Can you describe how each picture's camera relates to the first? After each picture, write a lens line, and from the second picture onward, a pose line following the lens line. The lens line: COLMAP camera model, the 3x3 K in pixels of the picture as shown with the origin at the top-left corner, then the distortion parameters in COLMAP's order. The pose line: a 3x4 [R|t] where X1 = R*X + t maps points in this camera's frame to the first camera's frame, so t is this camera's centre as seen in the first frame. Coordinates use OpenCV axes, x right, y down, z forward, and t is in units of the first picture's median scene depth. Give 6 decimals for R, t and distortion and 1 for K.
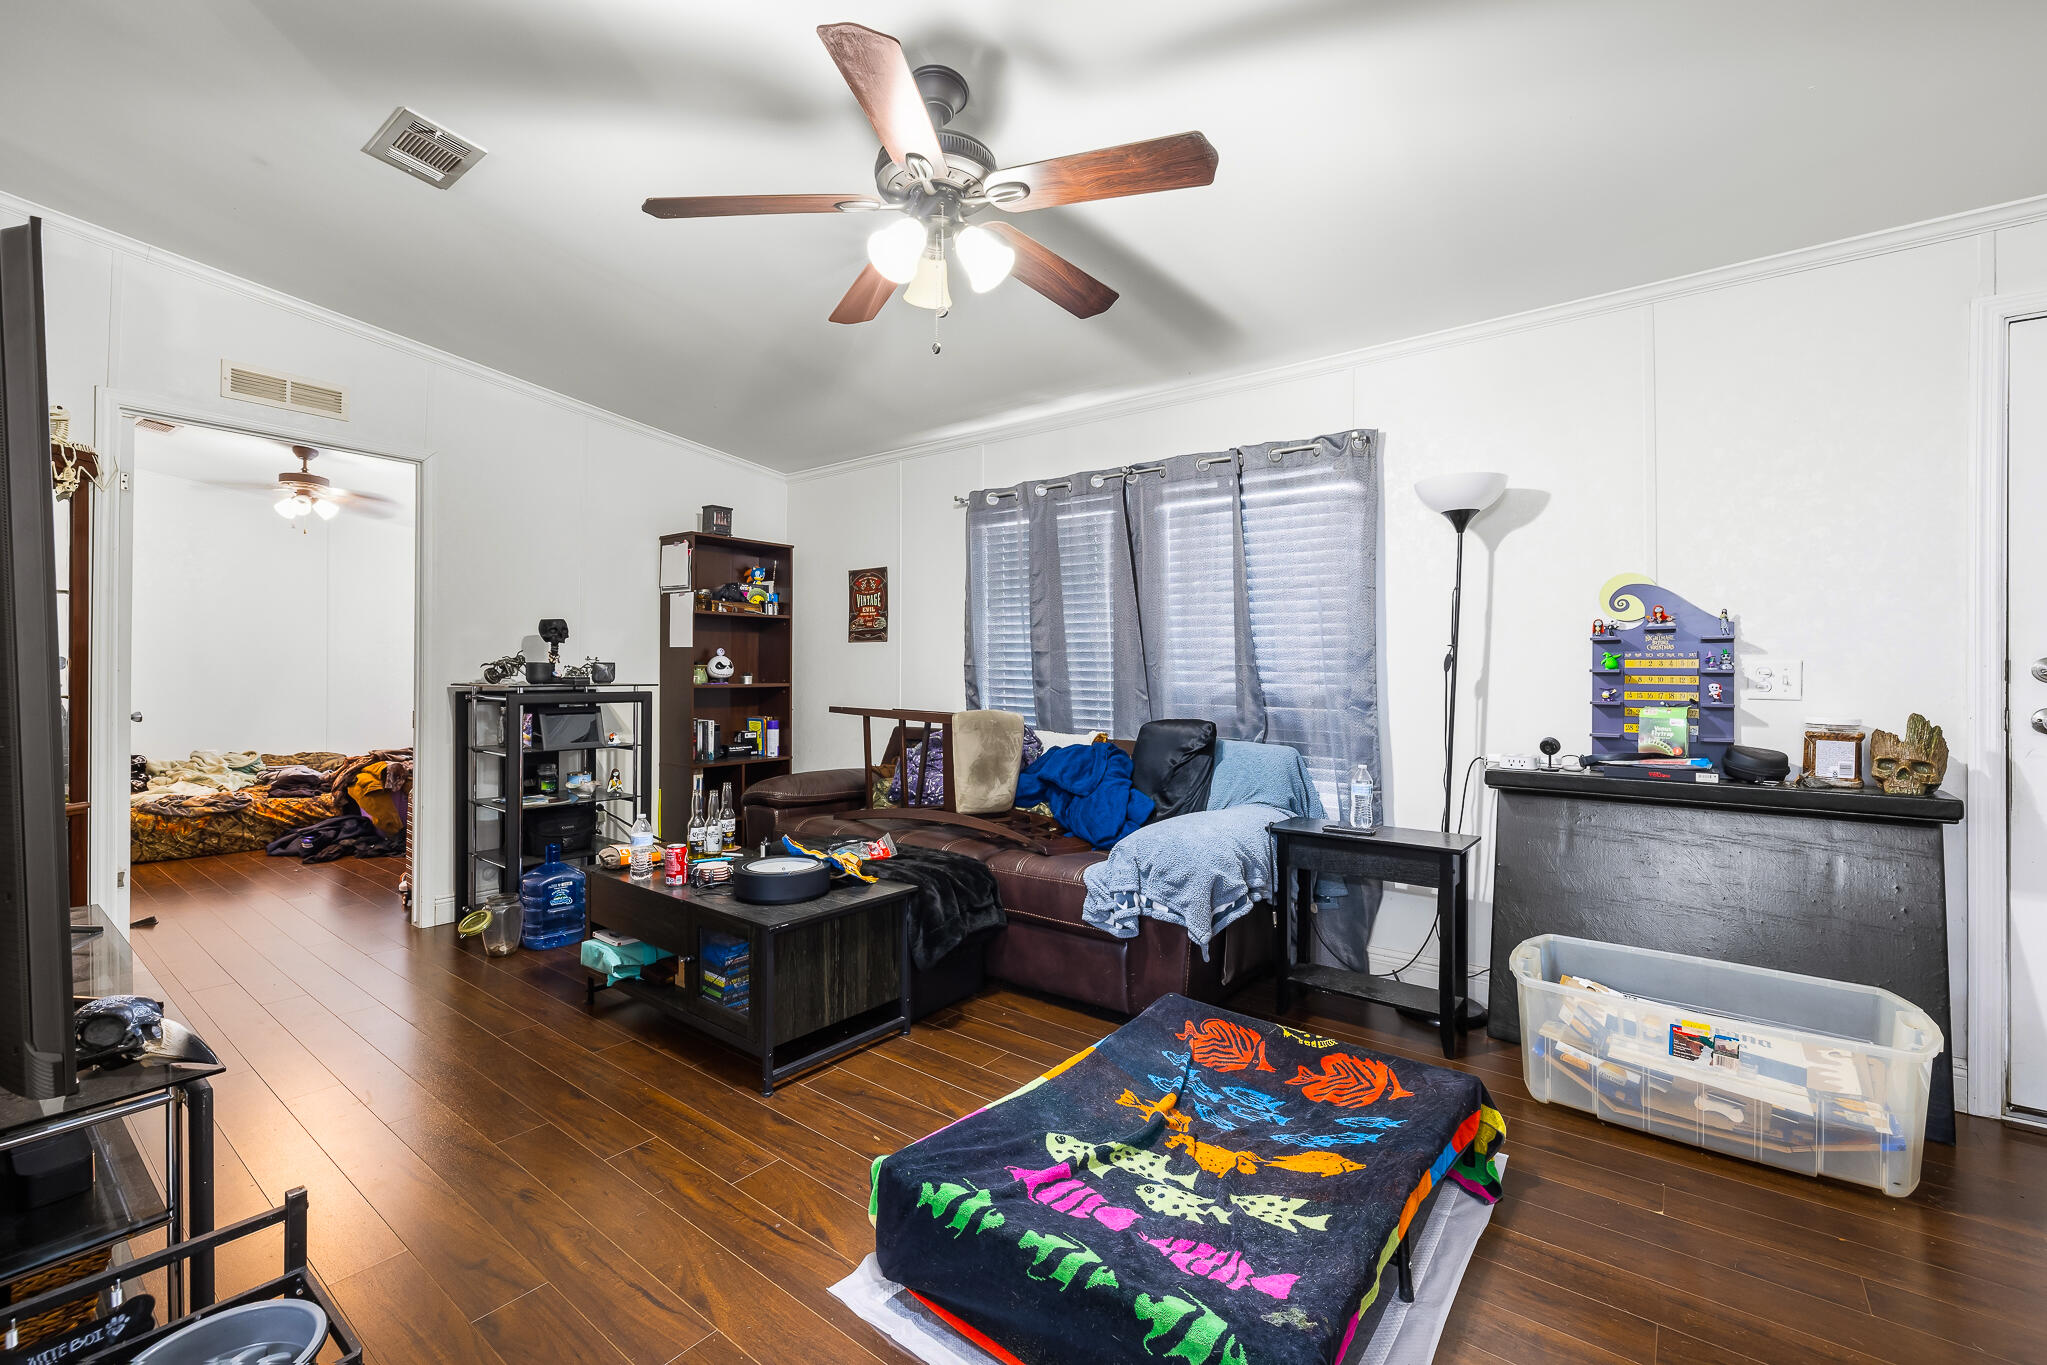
lens RADIAL K [[854.5, 0, 1025.6], [0, 854.5, 674.4], [0, 0, 1]] dist [-0.001338, 0.000291]
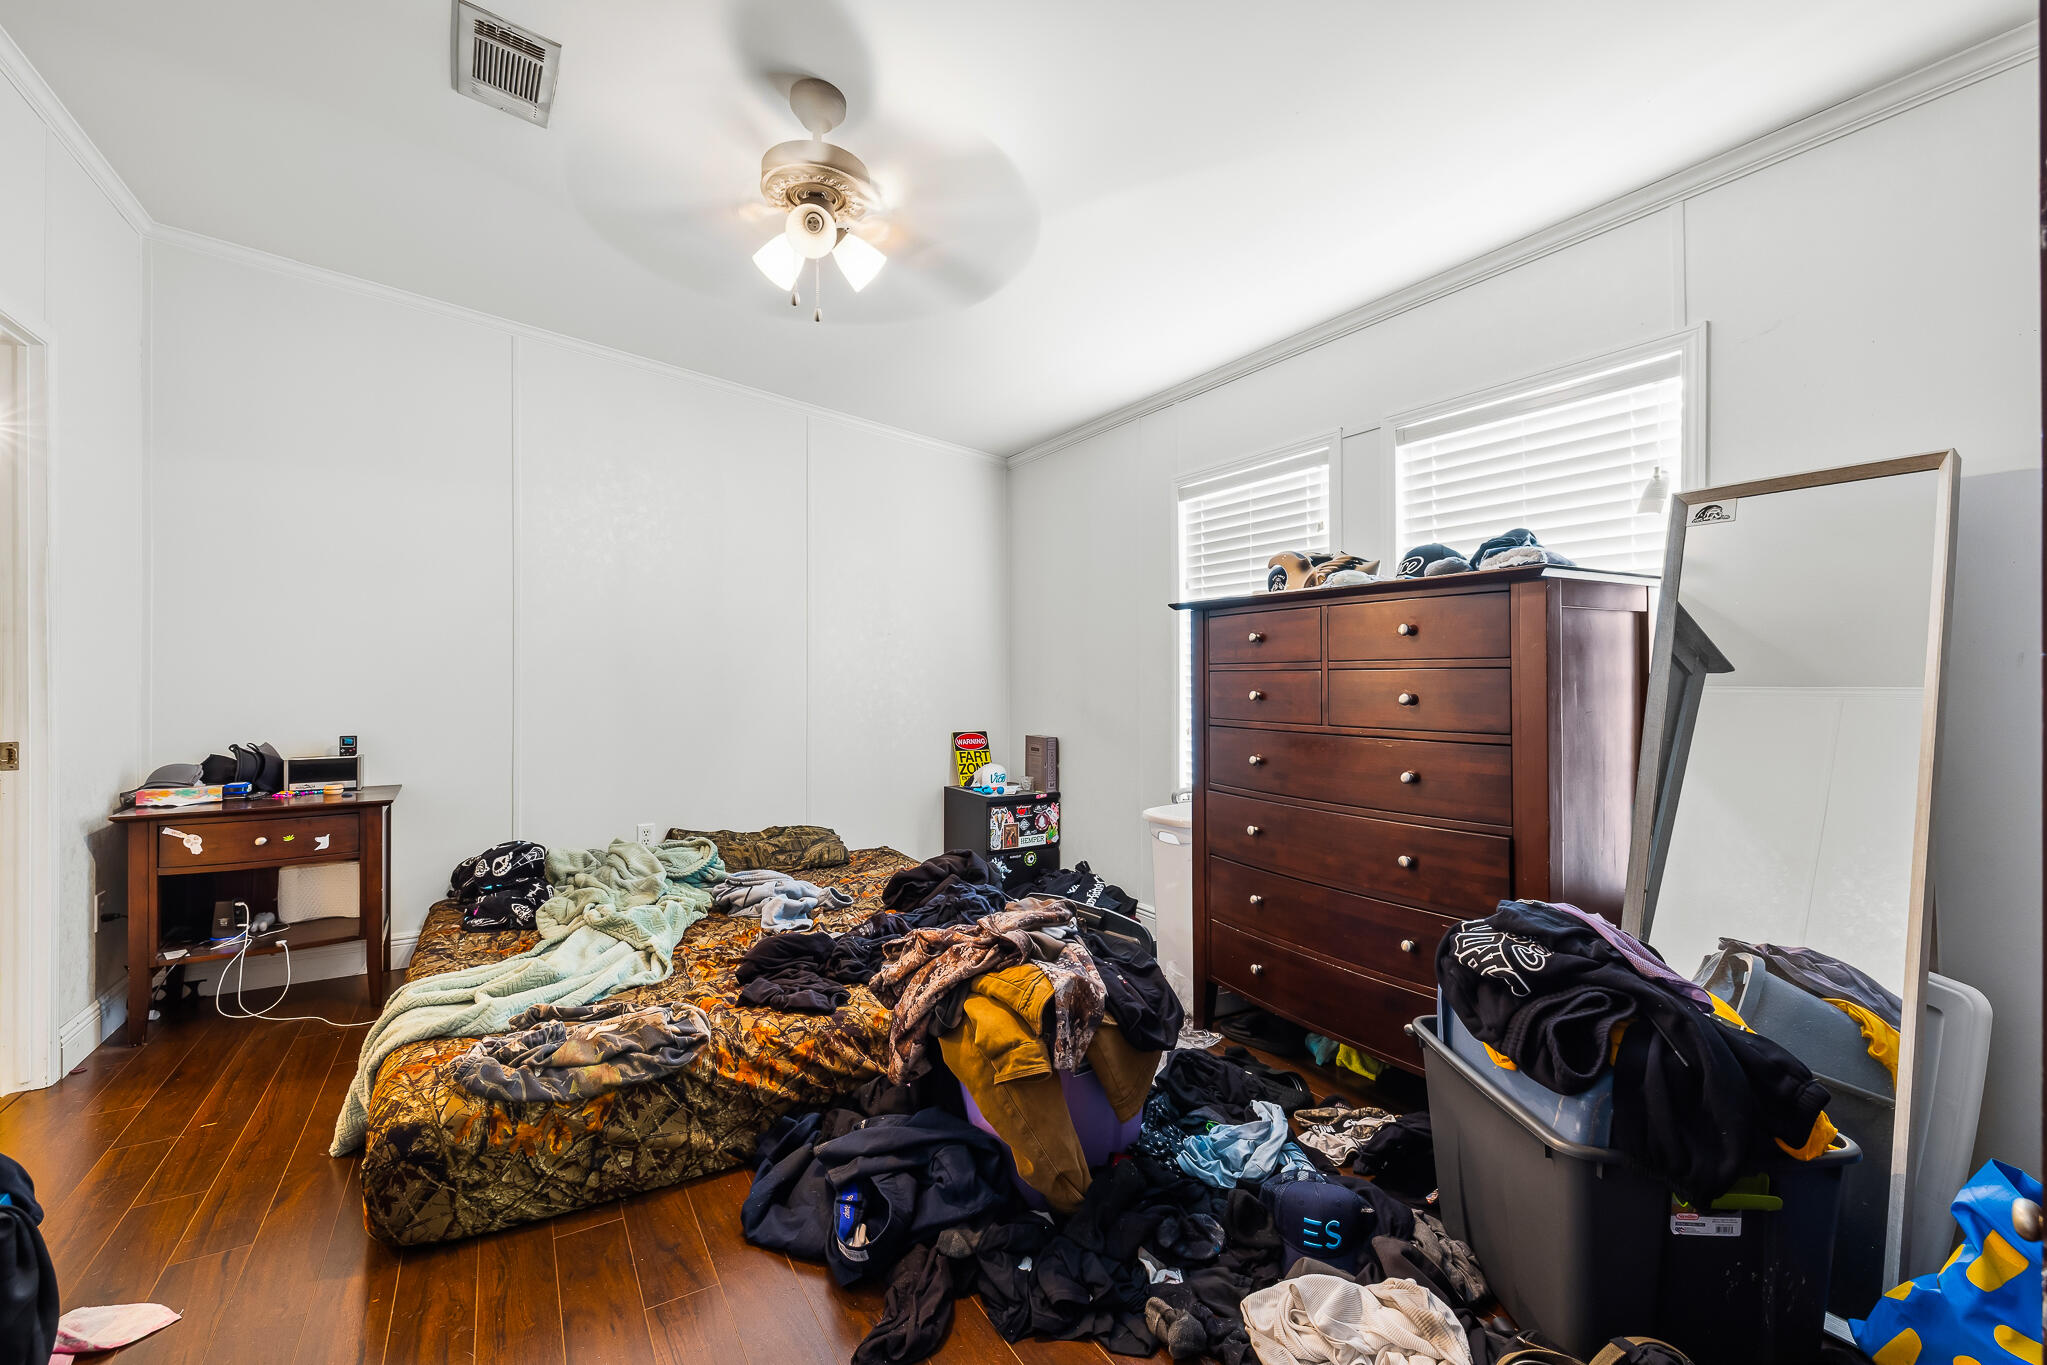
lens RADIAL K [[854.5, 0, 1023.0], [0, 854.5, 681.3], [0, 0, 1]] dist [-0.001338, 0.000291]
pose [[0.931221, -0.003975, -0.364434, -0.647150], [0.003217, 0.999991, -0.002685, -0.004299], [0.364441, 0.001328, 0.931225, 0.709068]]
